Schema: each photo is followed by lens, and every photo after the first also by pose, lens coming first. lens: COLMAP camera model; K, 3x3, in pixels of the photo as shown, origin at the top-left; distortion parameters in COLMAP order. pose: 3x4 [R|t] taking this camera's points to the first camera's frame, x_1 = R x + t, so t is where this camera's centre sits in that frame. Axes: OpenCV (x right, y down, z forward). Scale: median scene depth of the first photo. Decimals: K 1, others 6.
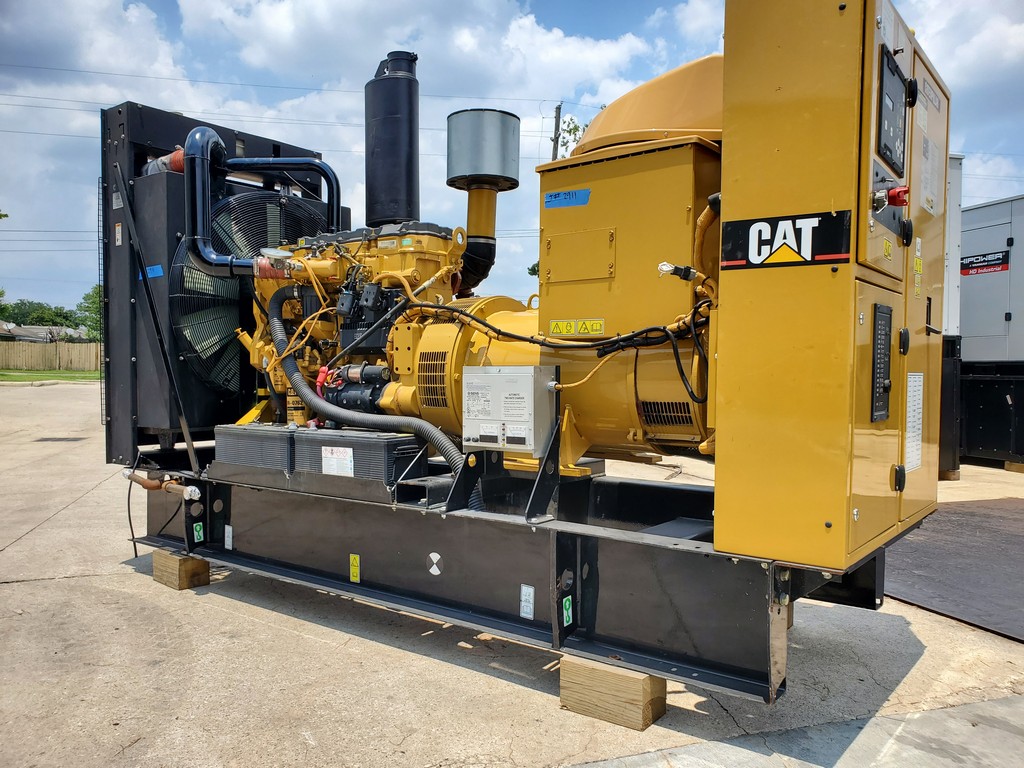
lens RADIAL K [[809.4, 0, 511.8], [0, 809.4, 393.9], [0, 0, 1]] dist [-0.004896, 0.052829]
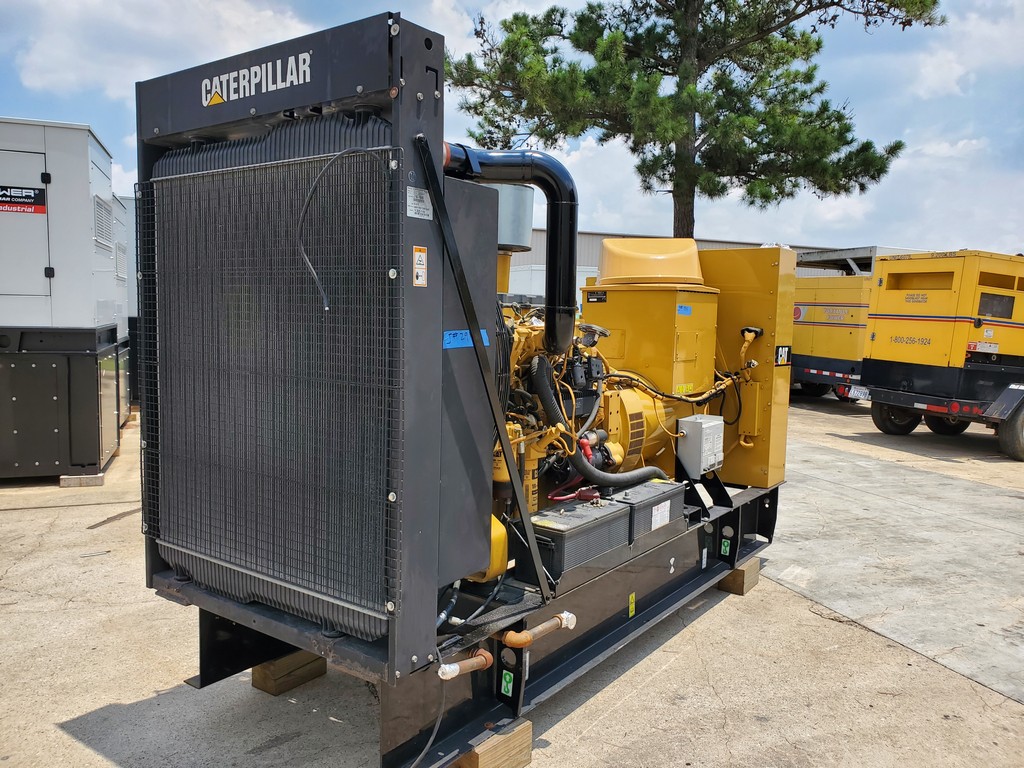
lens RADIAL K [[809.4, 0, 511.8], [0, 809.4, 393.9], [0, 0, 1]] dist [-0.004896, 0.052829]
pose [[-0.032863, -0.105109, 0.993918, -1.392475], [0.011988, 0.994342, 0.105550, -0.224803], [-0.999388, 0.015384, -0.031417, 1.275033]]
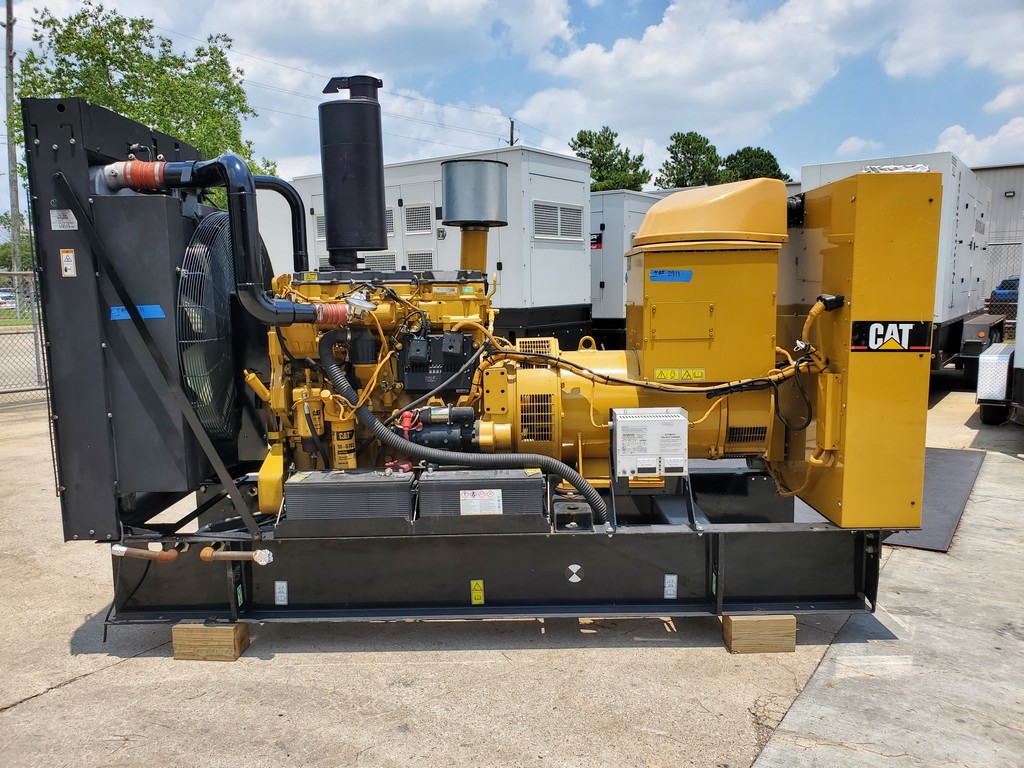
lens RADIAL K [[804.7, 0, 512.0], [0, 804.7, 384.0], [0, 0, 1]] dist [0.016303, -0.004652]
pose [[0.793171, -0.088803, 0.602489, -0.845400], [0.034813, 0.994305, 0.100722, -0.190479], [-0.608003, -0.058915, 0.791746, 0.115267]]
